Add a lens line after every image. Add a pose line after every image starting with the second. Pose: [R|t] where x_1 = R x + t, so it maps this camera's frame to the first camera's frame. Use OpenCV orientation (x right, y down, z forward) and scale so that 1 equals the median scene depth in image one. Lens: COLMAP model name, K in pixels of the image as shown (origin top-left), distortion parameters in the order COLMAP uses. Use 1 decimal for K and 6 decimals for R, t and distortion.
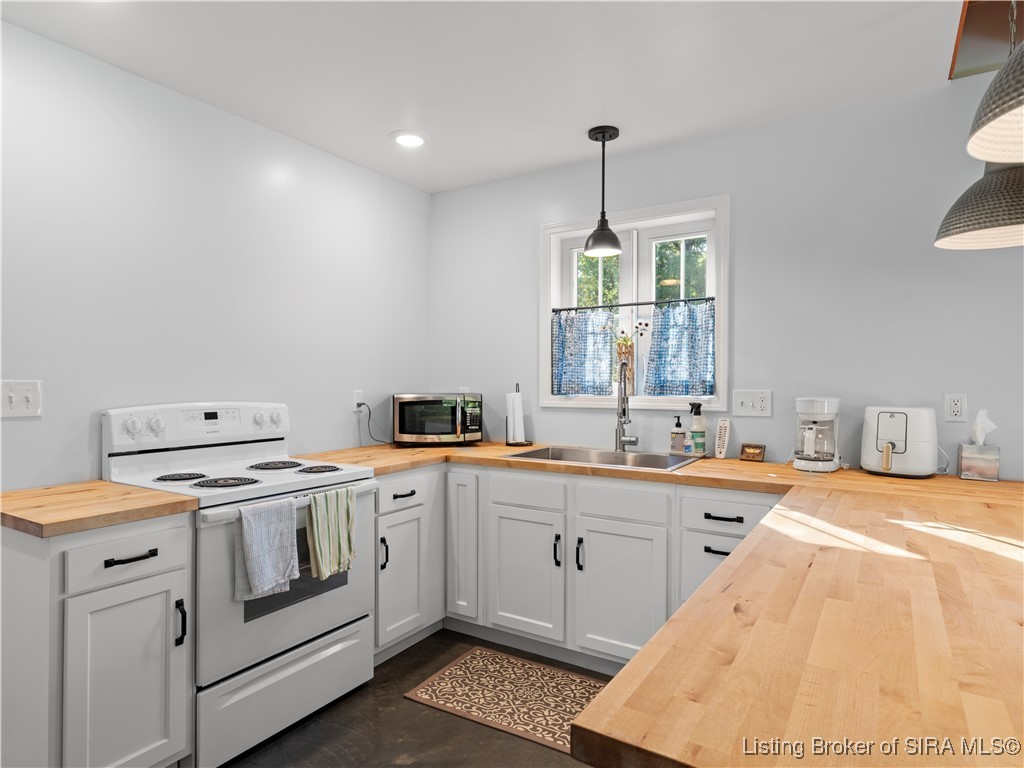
lens RADIAL K [[600.4, 0, 513.9], [0, 600.4, 390.6], [0, 0, 1]] dist [0.017347, -0.000815]
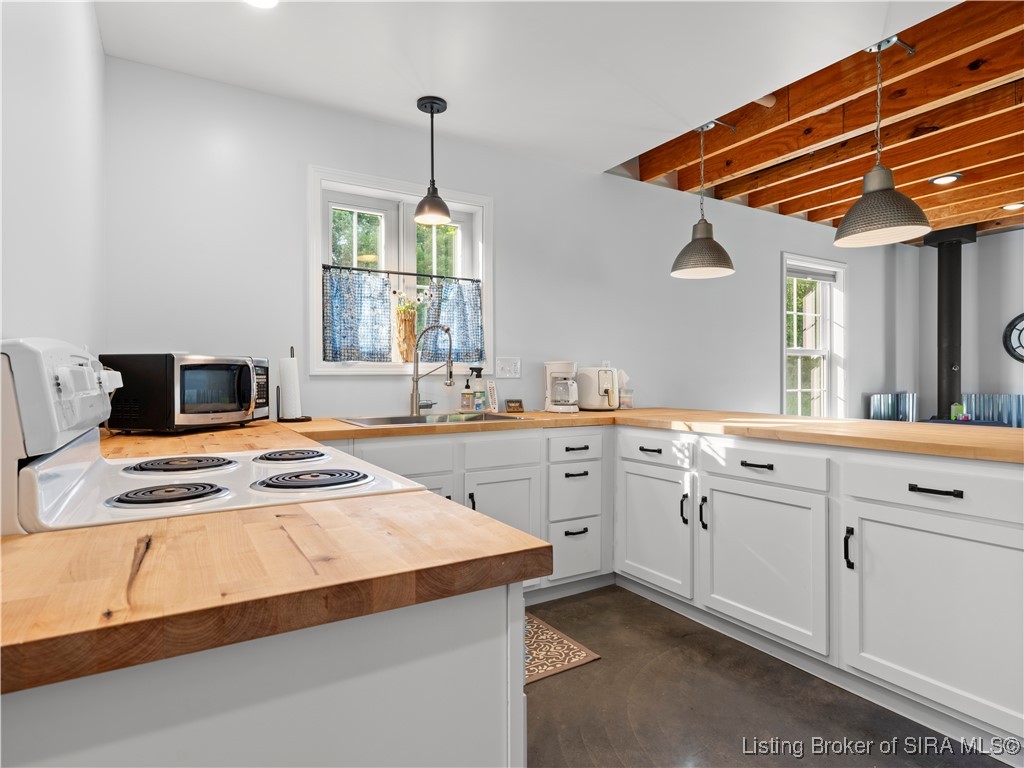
lens RADIAL K [[570.8, 0, 513.6], [0, 570.8, 378.7], [0, 0, 1]] dist [-0.001524, 0.000831]
pose [[0.450882, -0.003254, 0.892578, -0.641727], [0.020129, 0.999776, -0.006523, 0.049829], [-0.892356, 0.020907, 0.450847, 0.429738]]
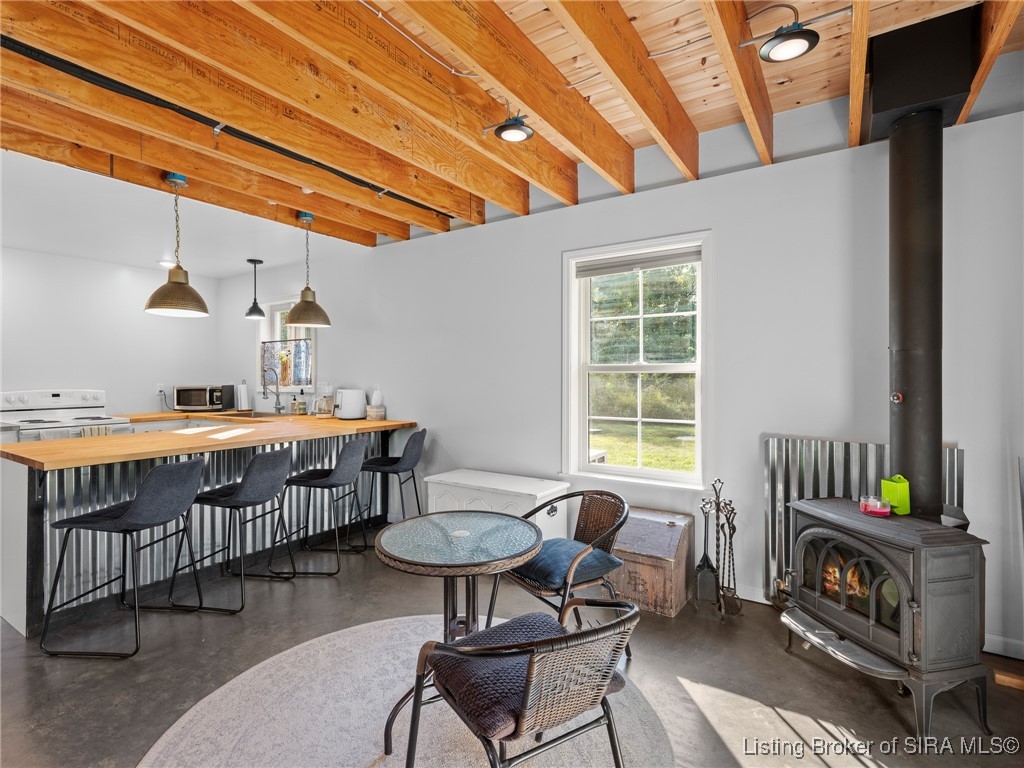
lens RADIAL K [[506.7, 0, 512.2], [0, 506.7, 377.9], [0, 0, 1]] dist [0.004795, 0.000823]
pose [[0.999852, -0.006135, -0.016081, 1.043992], [0.005917, 0.999891, -0.013529, 0.010267], [0.016163, 0.013432, 0.999779, -0.739119]]
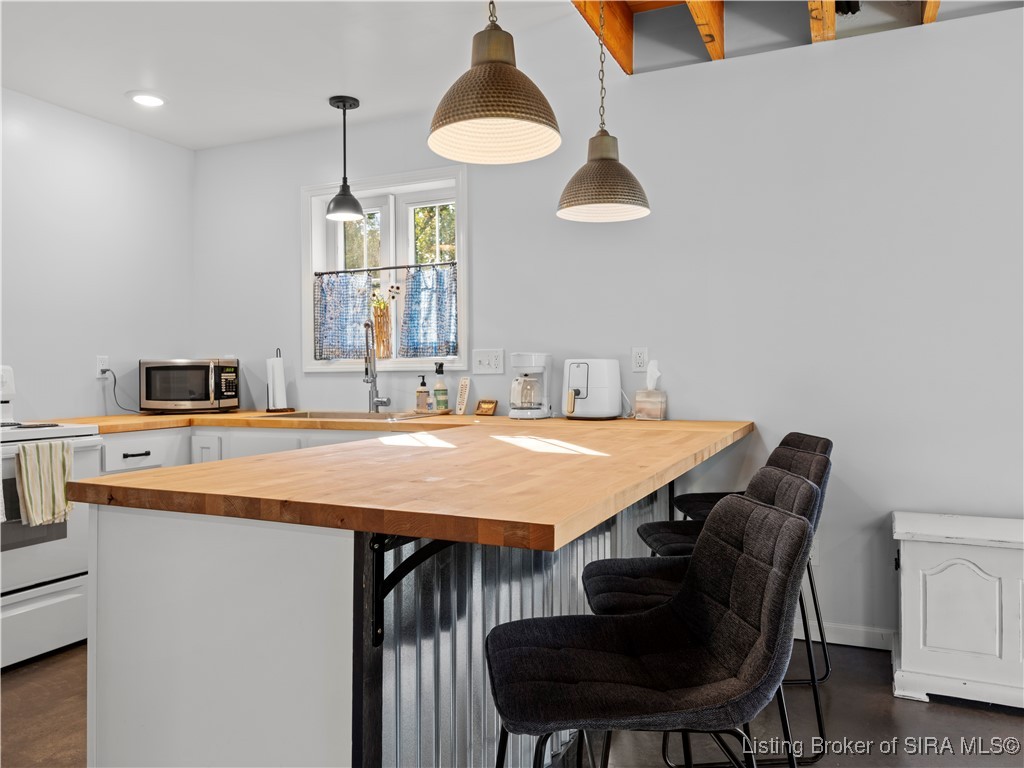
lens RADIAL K [[757.9, 0, 511.1], [0, 757.9, 374.6], [0, 0, 1]] dist [0.003936, -0.000037]
pose [[0.990060, -0.009971, 0.140291, 0.237268], [0.012200, 0.999812, -0.015039, 0.061407], [-0.140115, 0.016601, 0.989996, -0.309688]]
